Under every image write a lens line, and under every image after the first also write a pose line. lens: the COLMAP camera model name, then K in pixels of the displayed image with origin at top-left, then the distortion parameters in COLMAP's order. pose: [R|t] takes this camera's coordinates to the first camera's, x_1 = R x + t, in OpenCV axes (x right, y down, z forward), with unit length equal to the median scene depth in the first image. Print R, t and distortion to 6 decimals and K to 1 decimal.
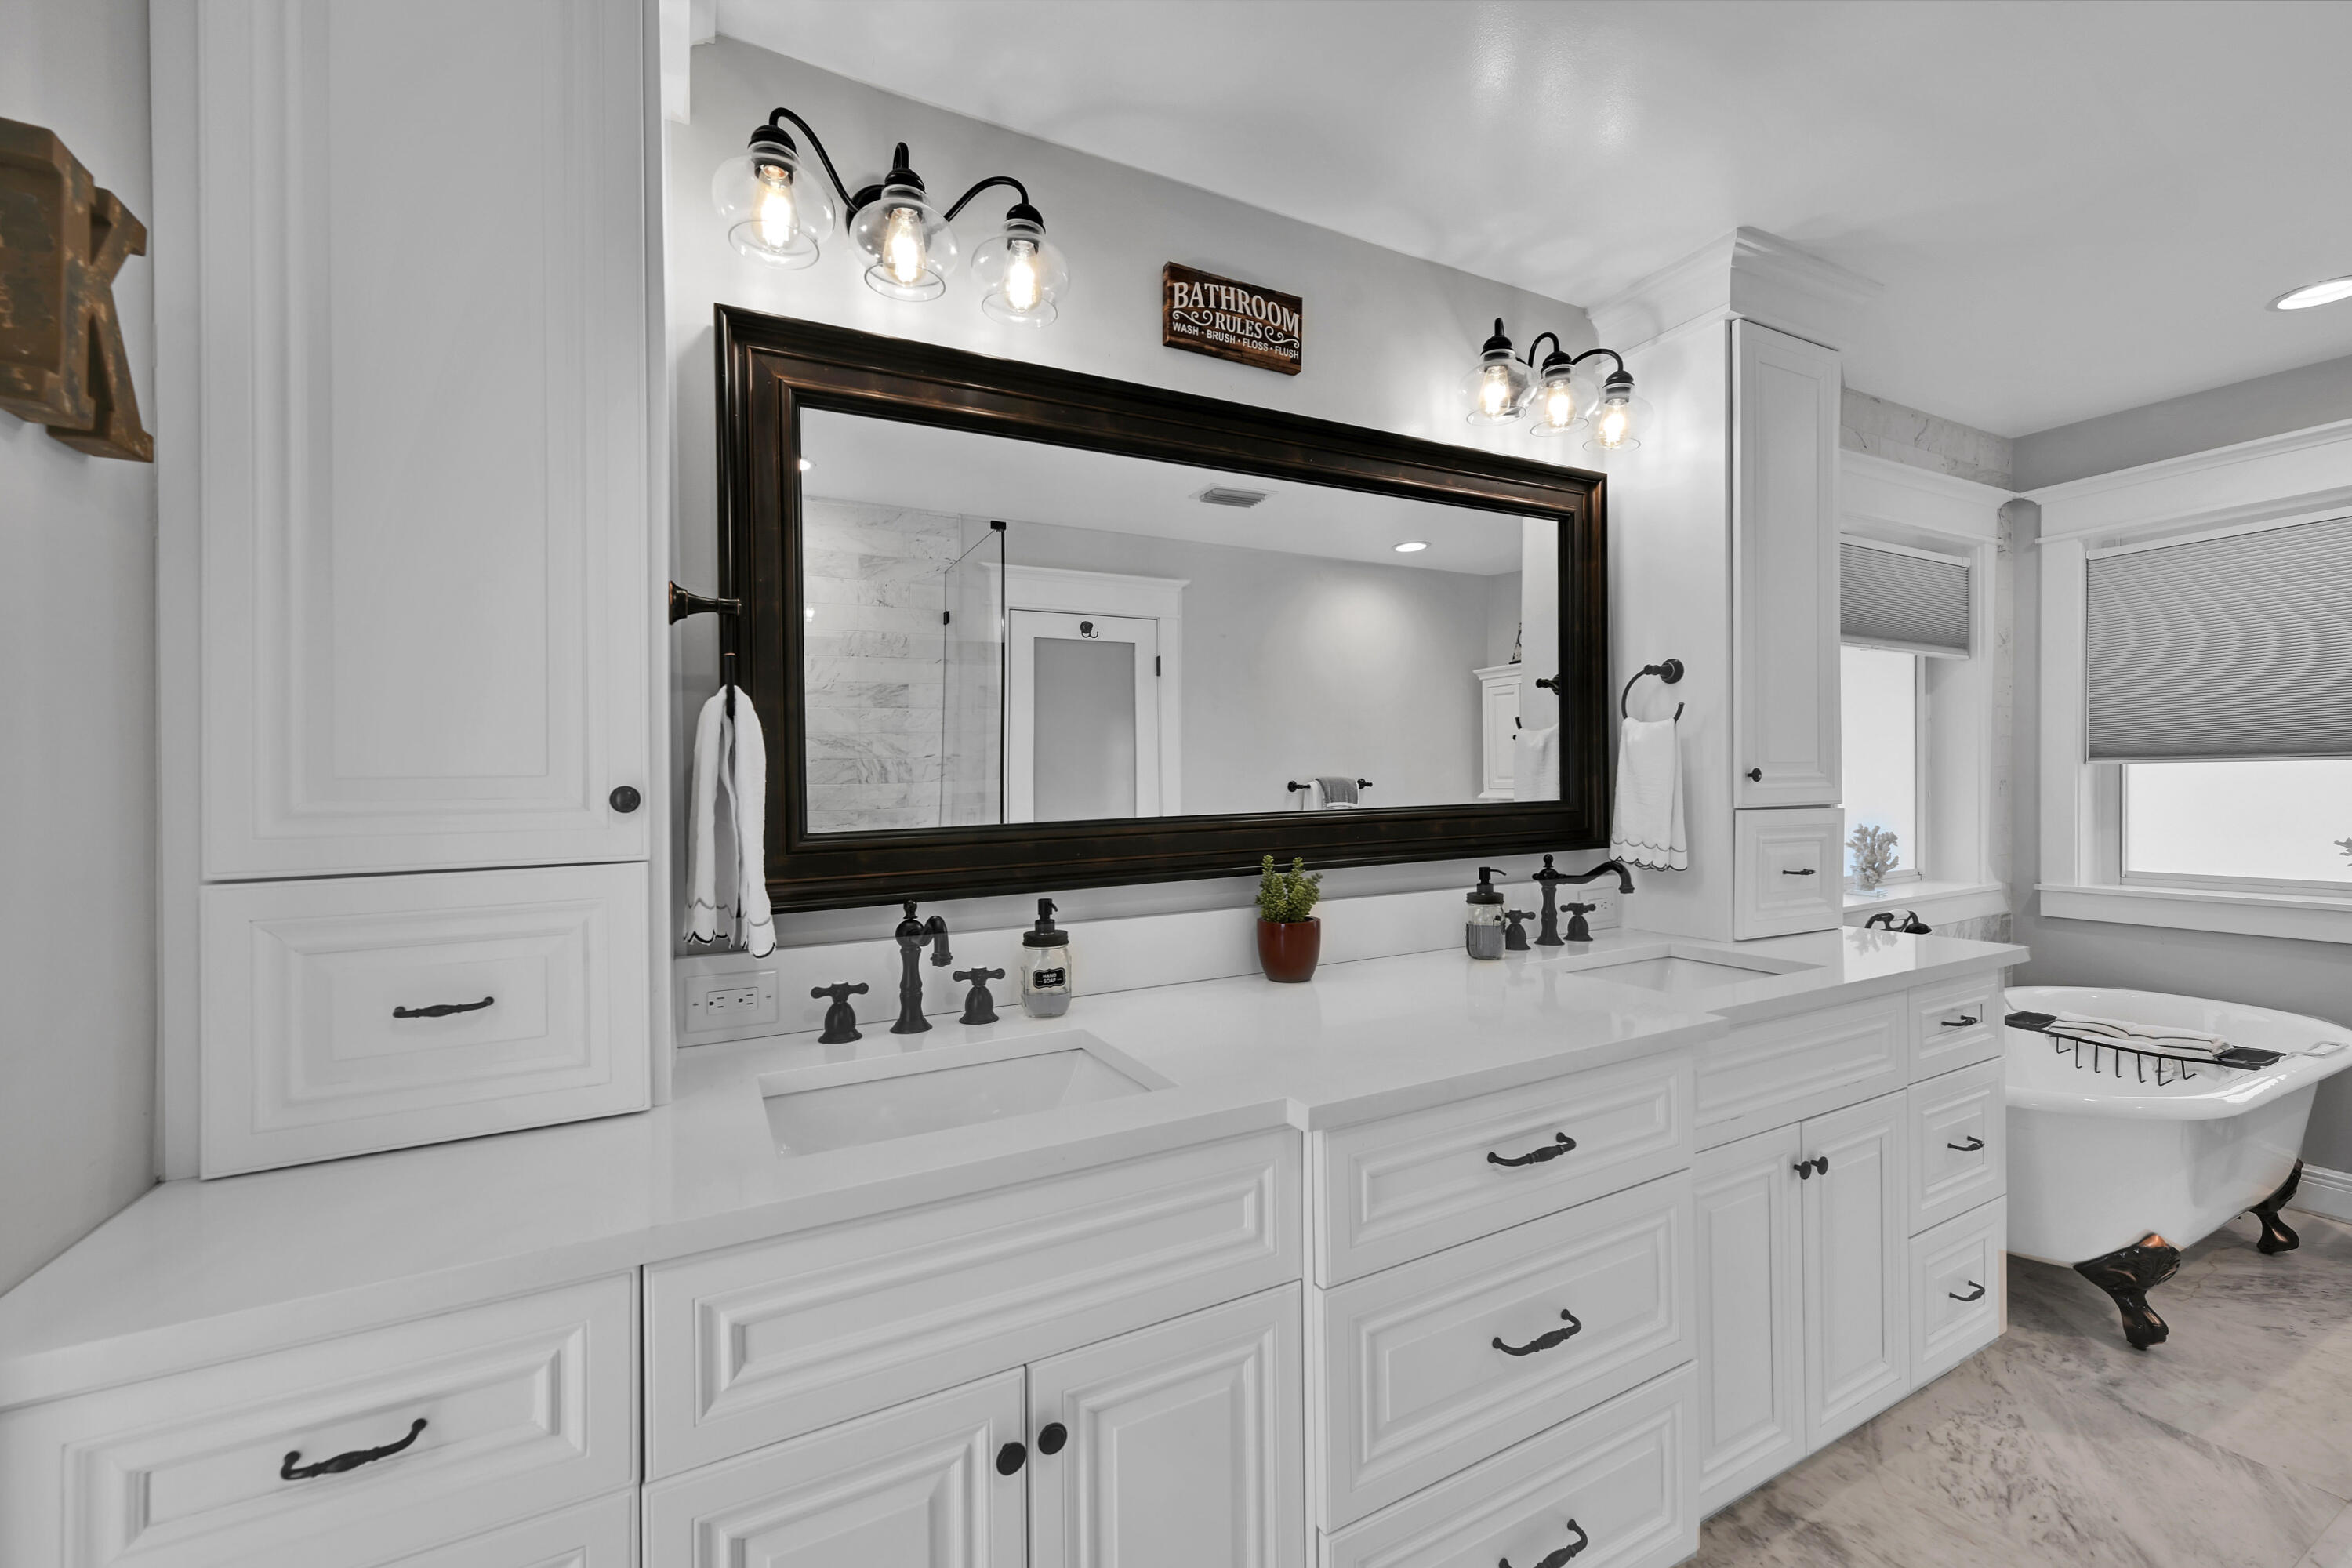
lens RADIAL K [[918.9, 0, 1171.3], [0, 918.9, 767.5], [0, 0, 1]] dist [-0.002153, 0.000722]
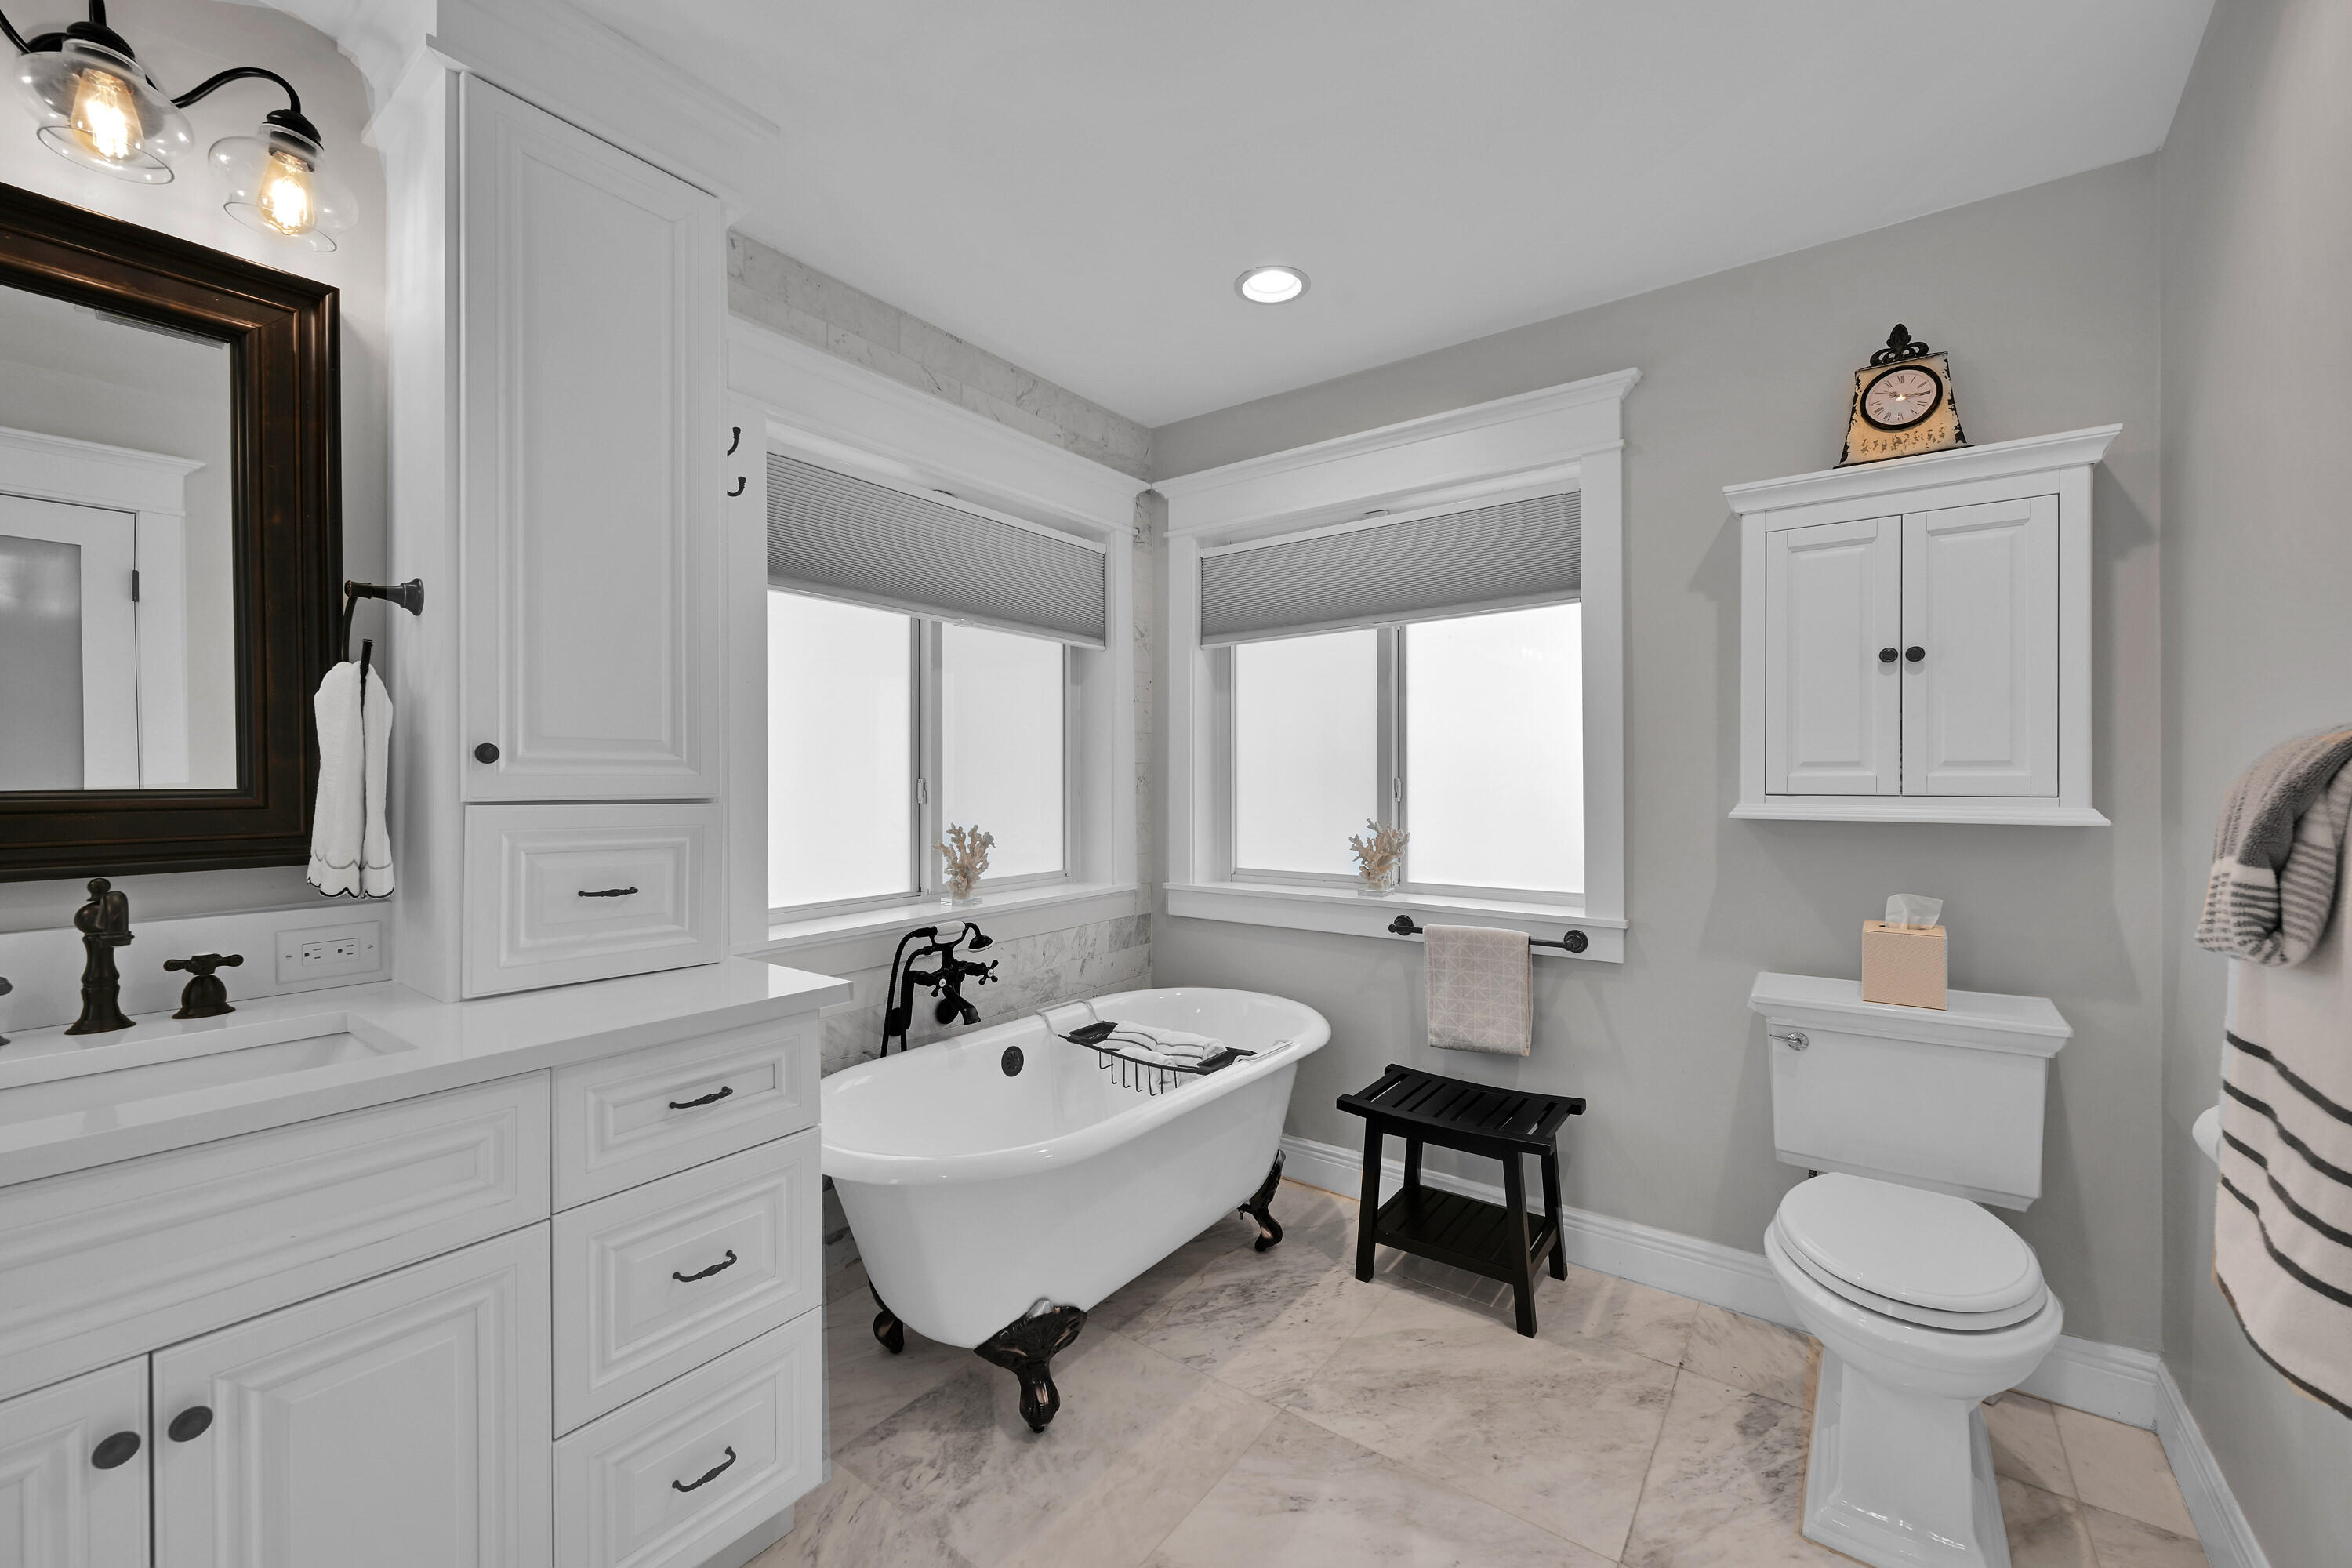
lens RADIAL K [[918.9, 0, 1153.6], [0, 918.9, 762.0], [0, 0, 1]] dist [-0.002153, 0.000722]
pose [[0.902373, 0.022849, 0.430349, 0.717114], [-0.020120, 0.999738, -0.010892, 0.010857], [-0.430486, 0.001170, 0.902597, 0.161438]]
